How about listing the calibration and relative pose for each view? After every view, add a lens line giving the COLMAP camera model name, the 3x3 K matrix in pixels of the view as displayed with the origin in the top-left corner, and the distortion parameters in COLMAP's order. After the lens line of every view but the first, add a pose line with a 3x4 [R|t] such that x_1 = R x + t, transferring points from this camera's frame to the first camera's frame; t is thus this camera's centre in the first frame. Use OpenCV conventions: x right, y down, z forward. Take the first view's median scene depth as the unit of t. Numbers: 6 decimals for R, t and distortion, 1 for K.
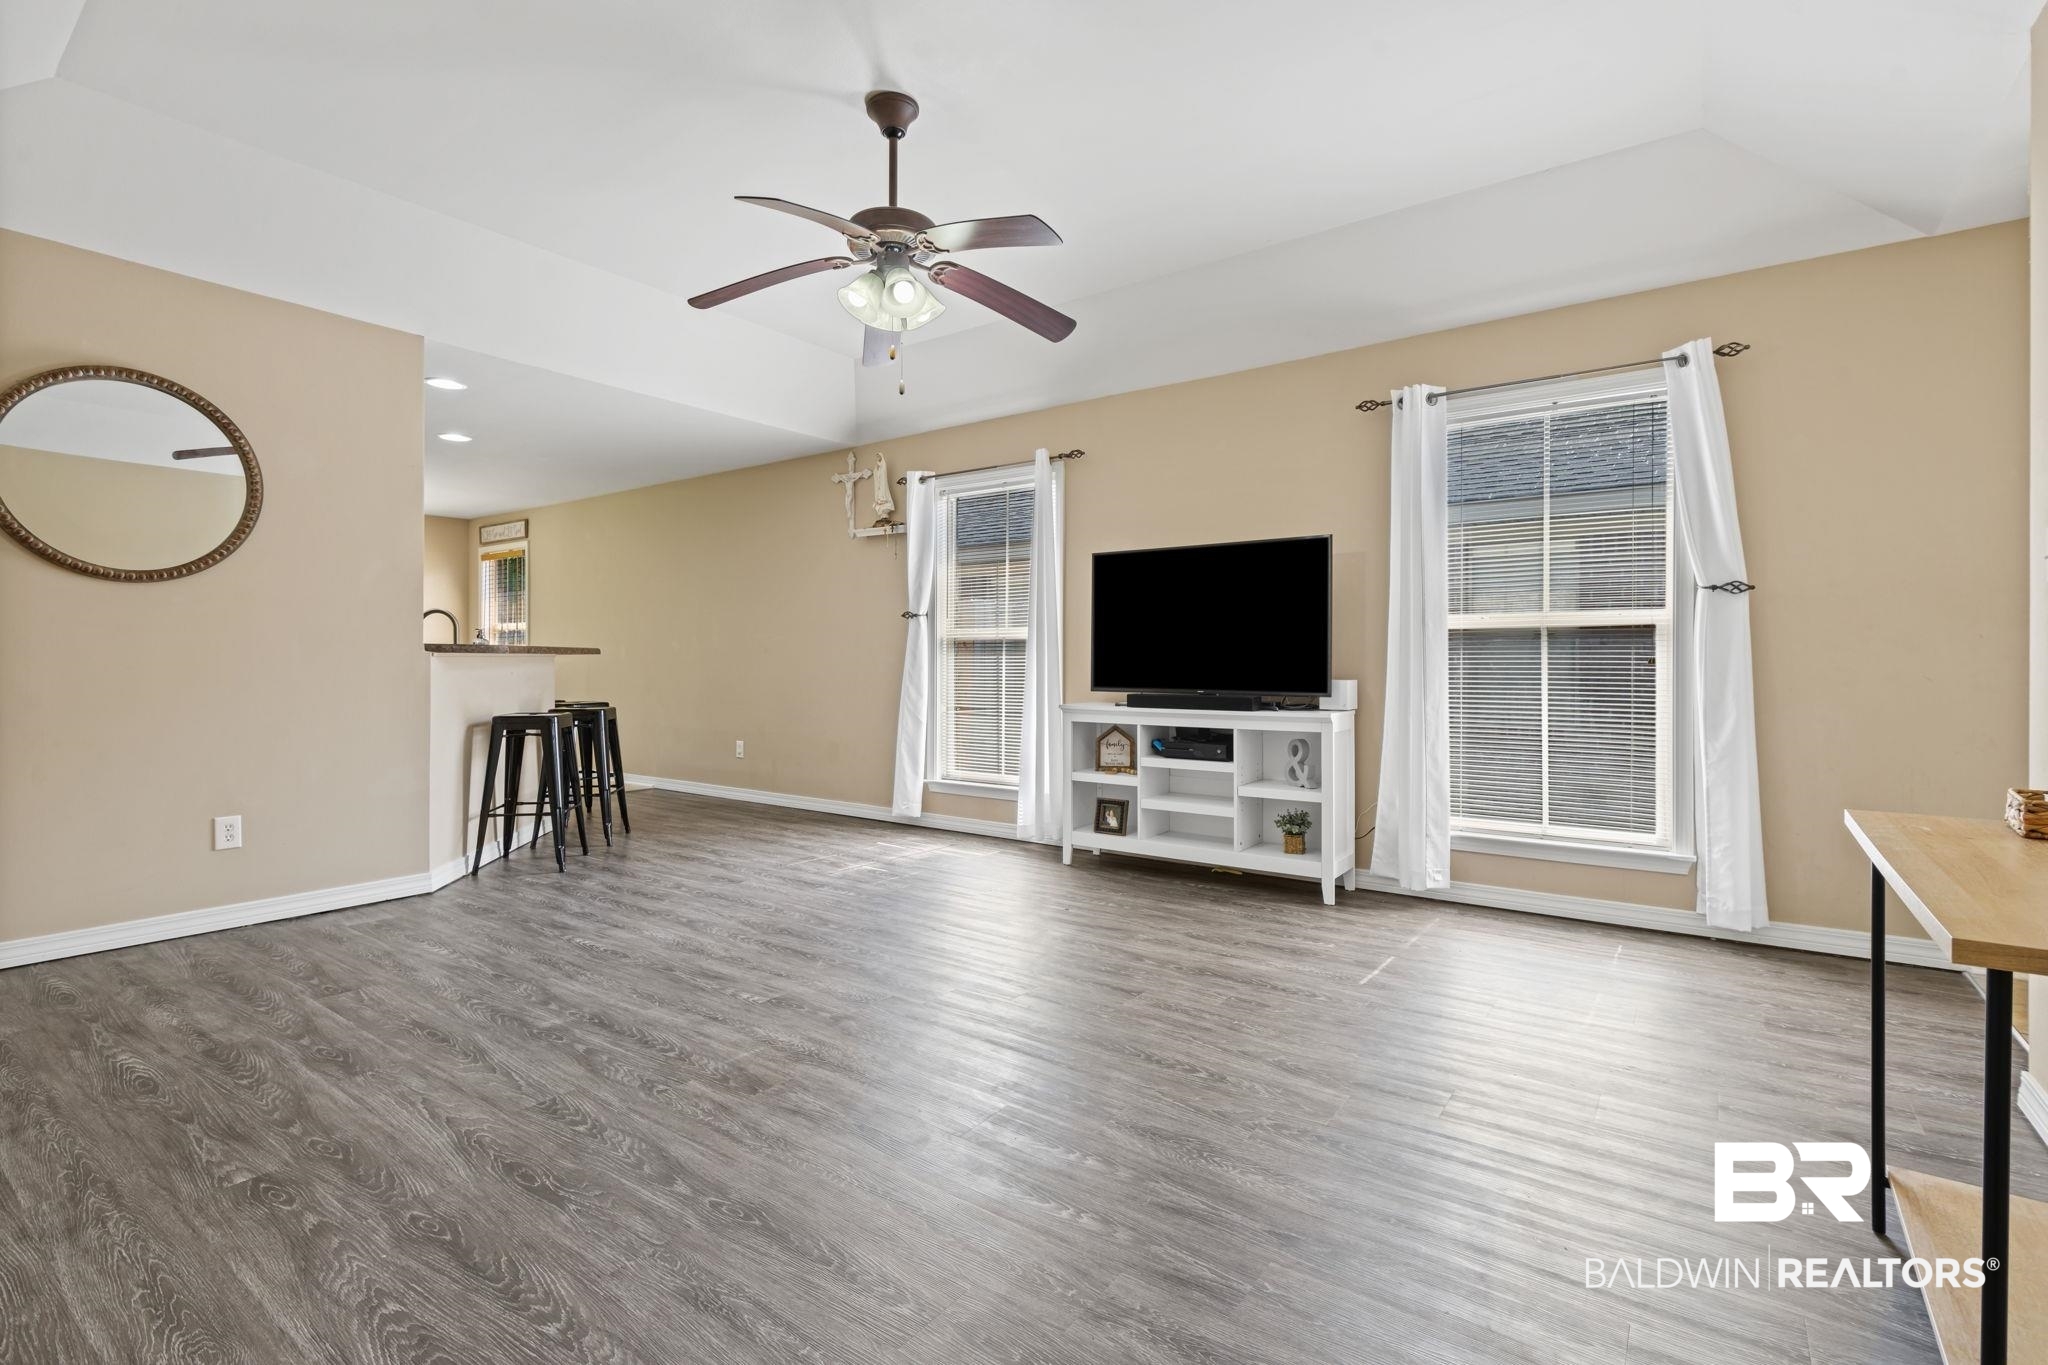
lens RADIAL K [[934.5, 0, 1028.0], [0, 934.5, 652.7], [0, 0, 1]] dist [0.002561, -0.004522]
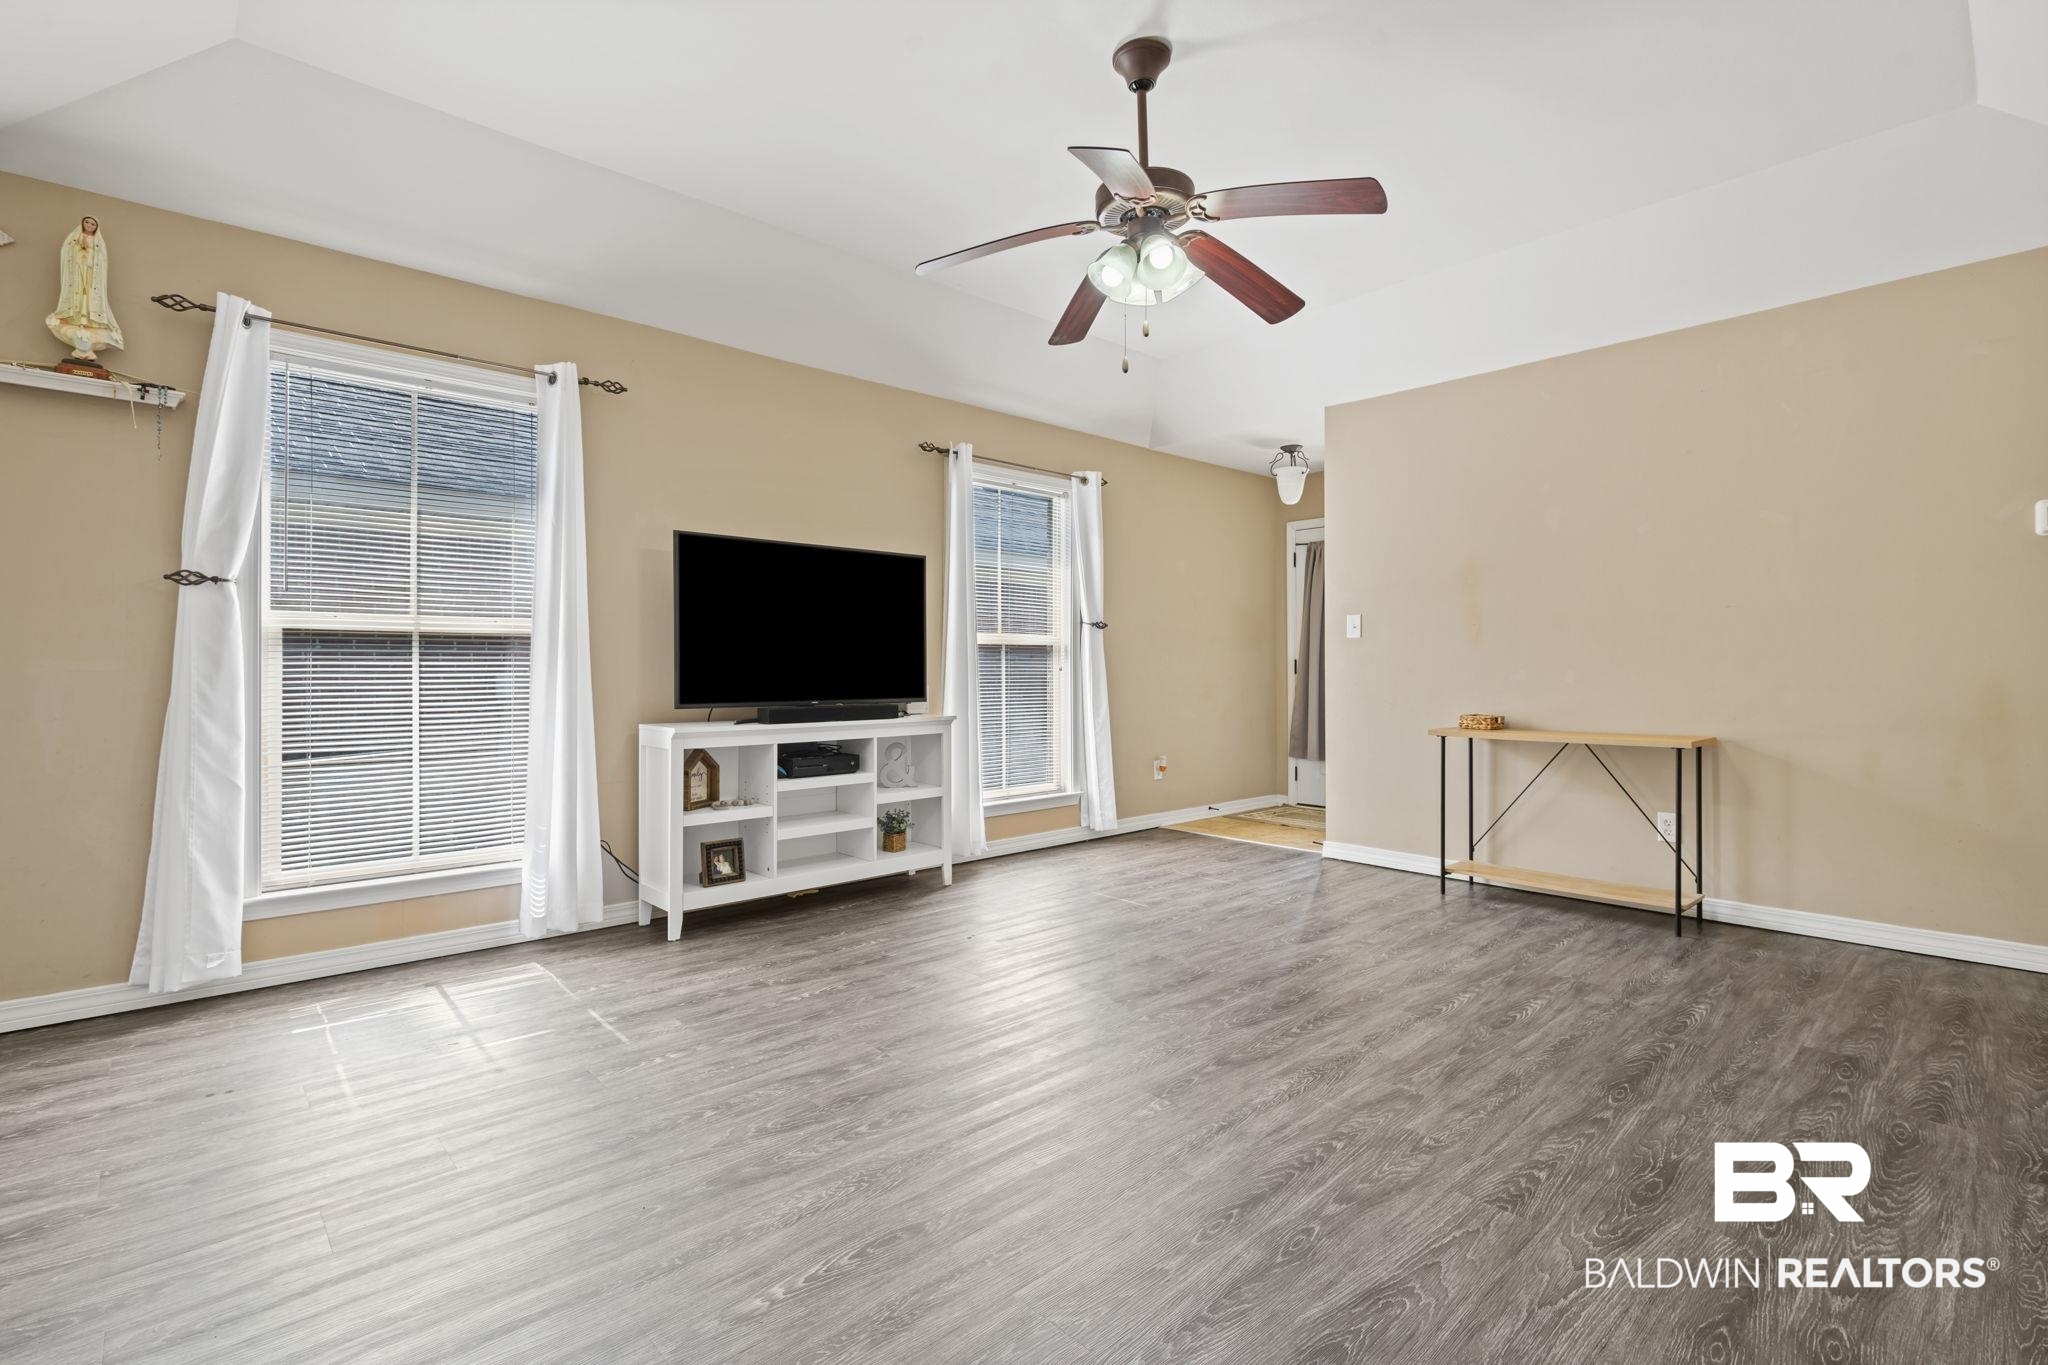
lens RADIAL K [[940.3, 0, 1031.5], [0, 940.3, 657.7], [0, 0, 1]] dist [0.001441, -0.001388]
pose [[0.191575, 0.010743, 0.981419, -0.728491], [-0.008919, 0.999918, -0.009205, 0.003615], [-0.981438, -0.006990, 0.191655, 0.642211]]
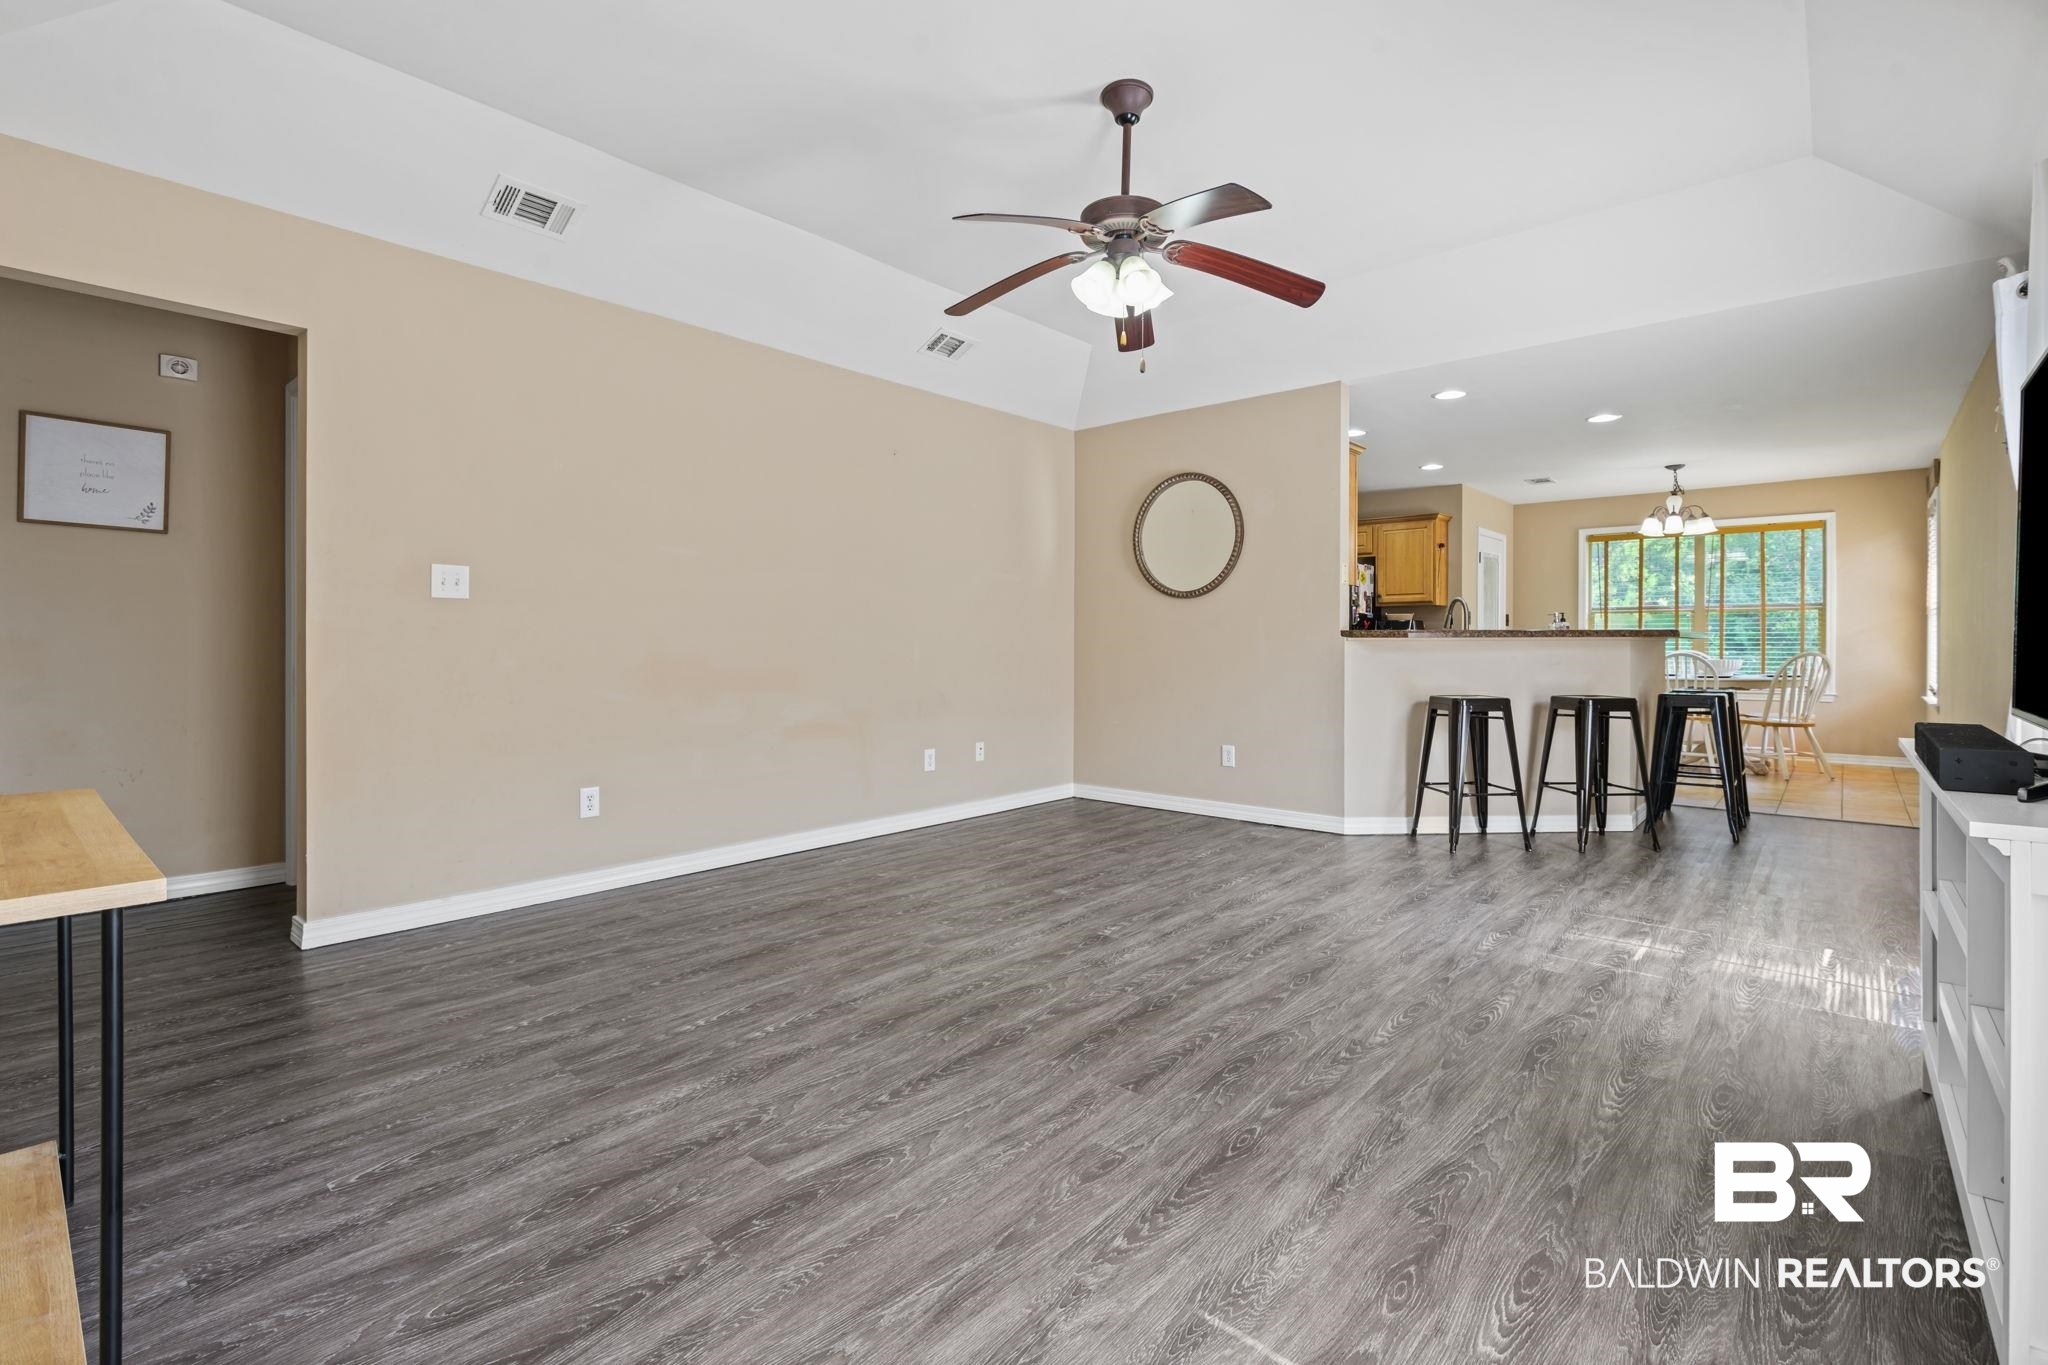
lens RADIAL K [[934.5, 0, 1028.0], [0, 934.5, 652.7], [0, 0, 1]] dist [0.002561, -0.004522]
pose [[-0.086589, 0.010188, -0.996192, 0.598281], [0.009100, 0.999914, 0.009435, 0.004296], [0.996203, -0.008248, -0.086674, 0.677128]]
